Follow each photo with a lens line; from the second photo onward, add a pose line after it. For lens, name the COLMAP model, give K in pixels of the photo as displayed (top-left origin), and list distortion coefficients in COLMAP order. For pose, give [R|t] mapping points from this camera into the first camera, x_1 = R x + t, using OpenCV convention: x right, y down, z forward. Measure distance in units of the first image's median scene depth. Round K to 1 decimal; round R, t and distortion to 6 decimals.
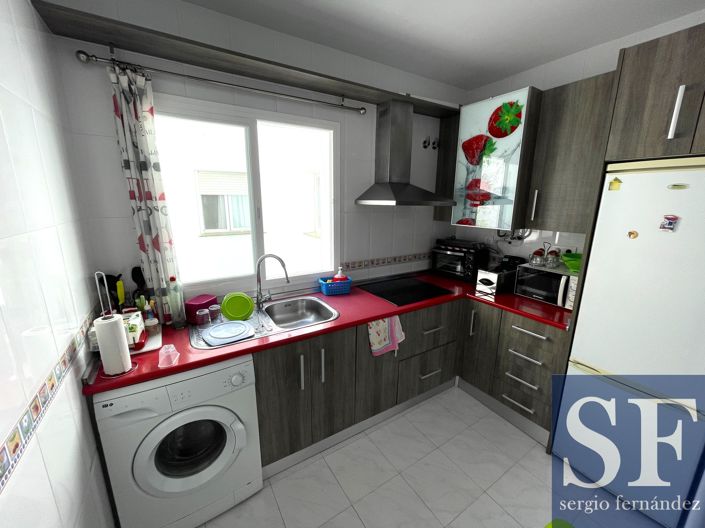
lens RADIAL K [[283.9, 0, 350.3], [0, 283.9, 263.0], [0, 0, 1]] dist [-0.000231, 0.000001]
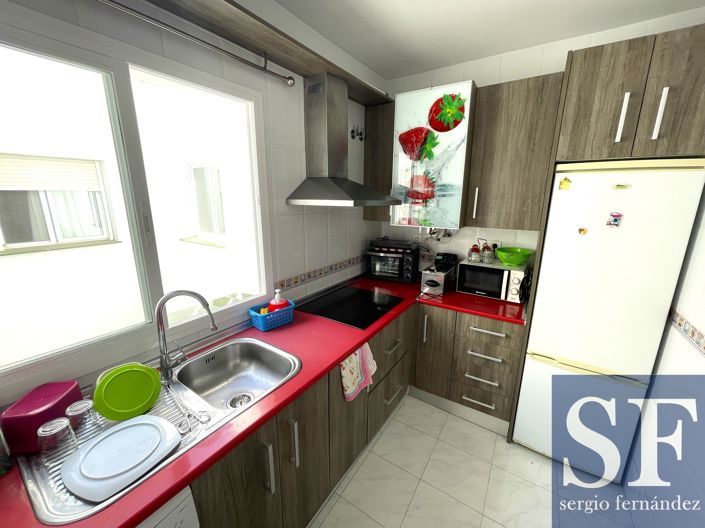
lens RADIAL K [[283.9, 0, 350.3], [0, 283.9, 263.0], [0, 0, 1]] dist [-0.000231, 0.000001]
pose [[0.910991, -0.101014, 0.399864, -0.176147], [0.094247, 0.994876, 0.036608, -0.074276], [-0.401512, 0.004336, 0.915843, 0.270223]]
